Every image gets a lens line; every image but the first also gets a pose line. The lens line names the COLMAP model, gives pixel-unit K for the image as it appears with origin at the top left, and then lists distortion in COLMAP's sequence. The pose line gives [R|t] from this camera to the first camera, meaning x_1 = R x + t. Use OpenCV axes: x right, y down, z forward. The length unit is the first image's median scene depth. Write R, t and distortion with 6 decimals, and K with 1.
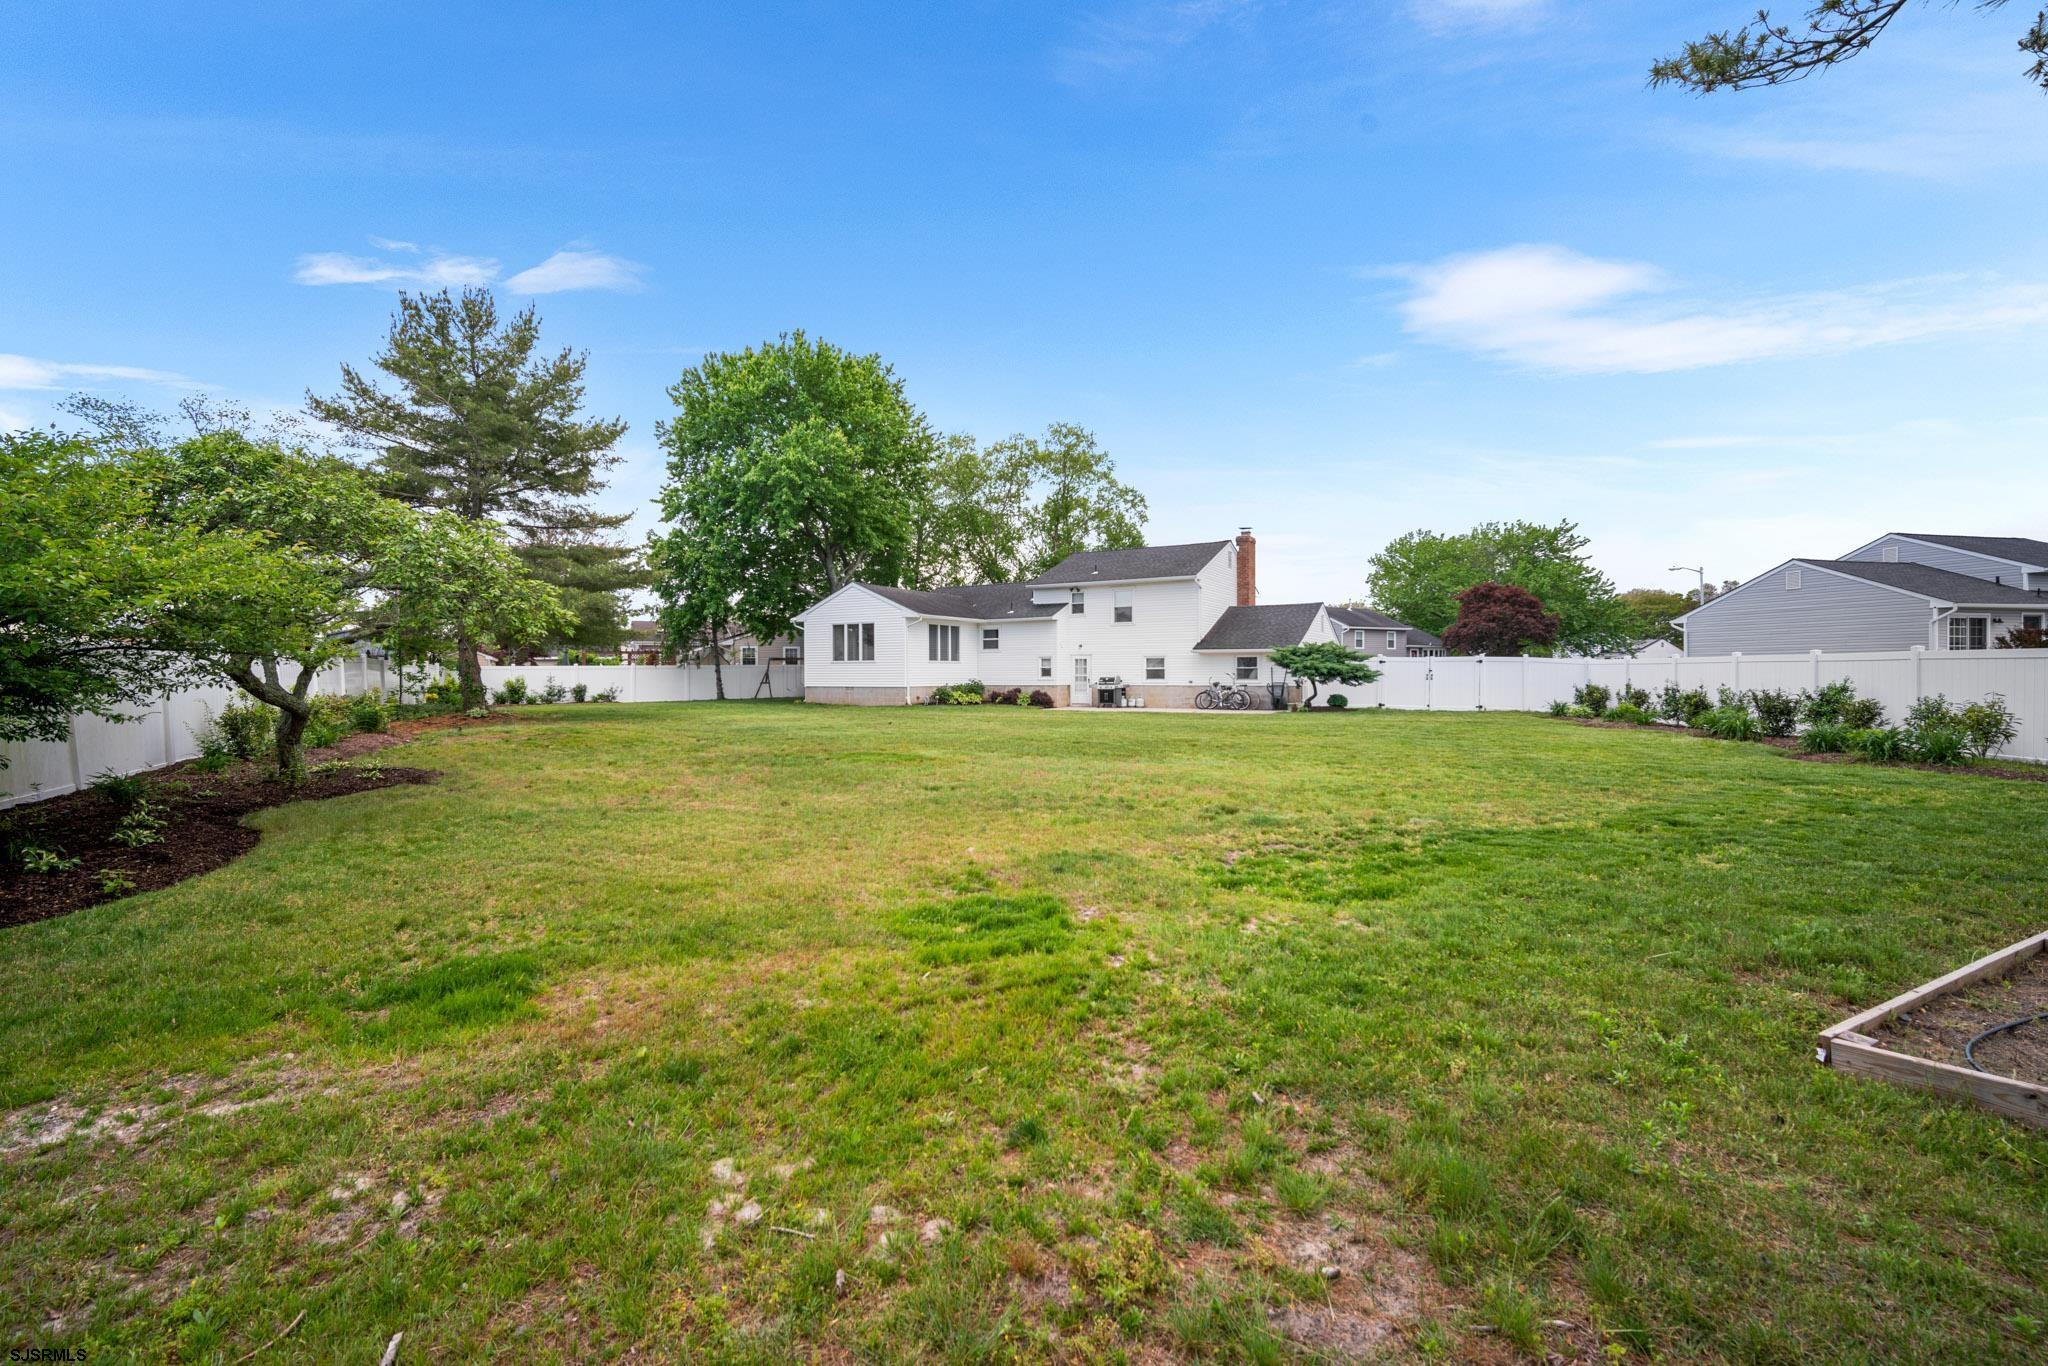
lens RADIAL K [[1009.4, 0, 1024.0], [0, 1009.4, 683.0], [0, 0, 1]] dist [-0.000512, 0.056374]
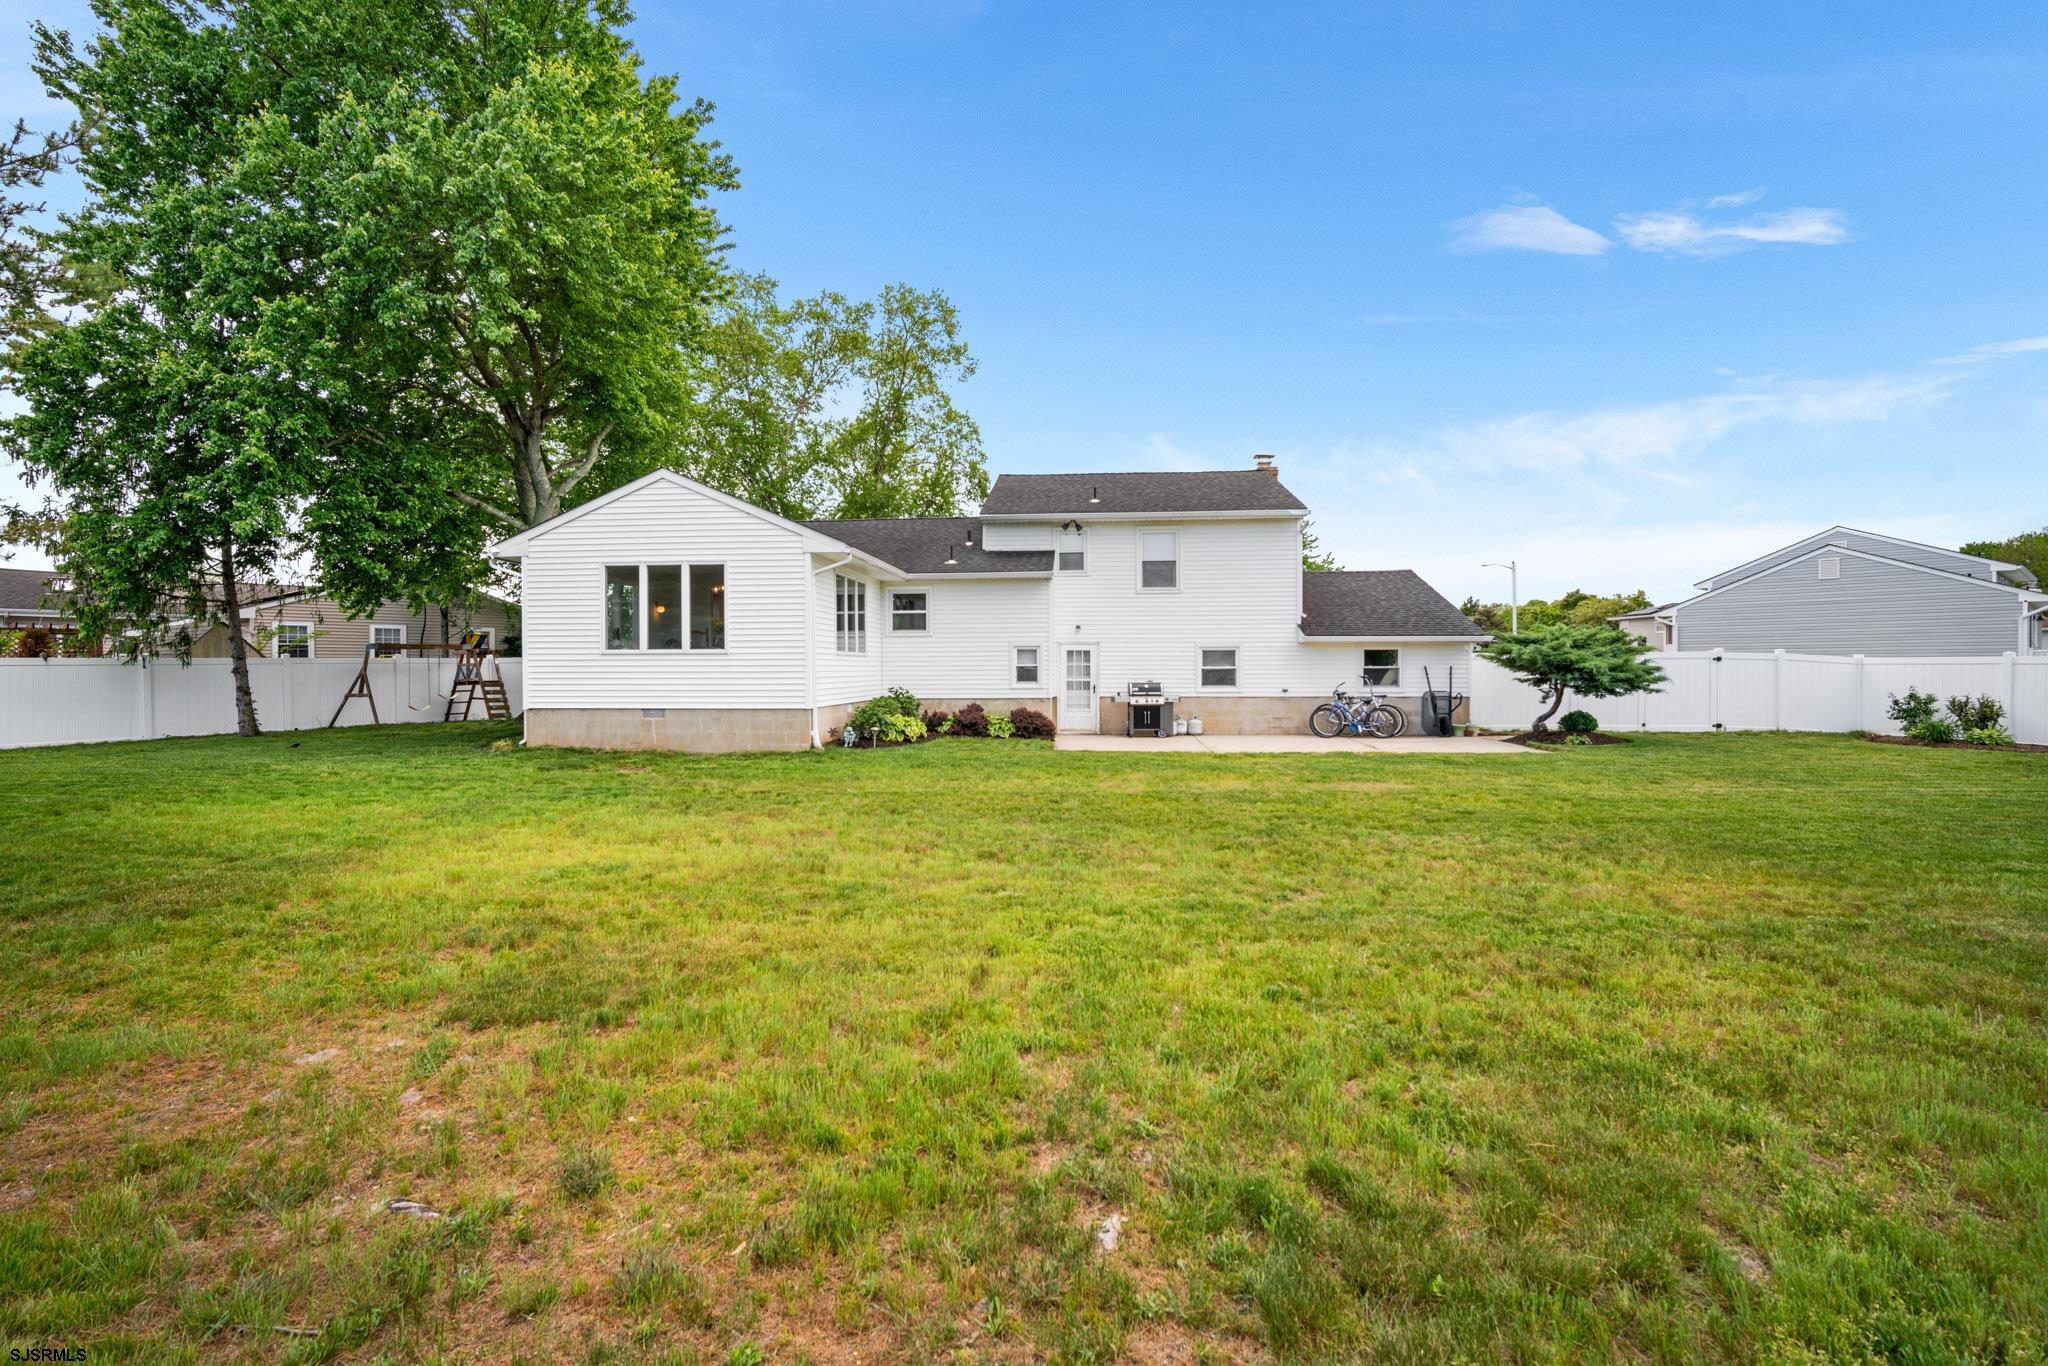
lens RADIAL K [[903.9, 0, 1036.3], [0, 903.9, 667.0], [0, 0, 1]] dist [-0.016075, 0.004148]
pose [[0.889868, -0.000583, 0.456219, -0.199540], [0.003836, 0.999973, -0.006206, -0.011666], [-0.456203, 0.007272, 0.889846, 0.572076]]
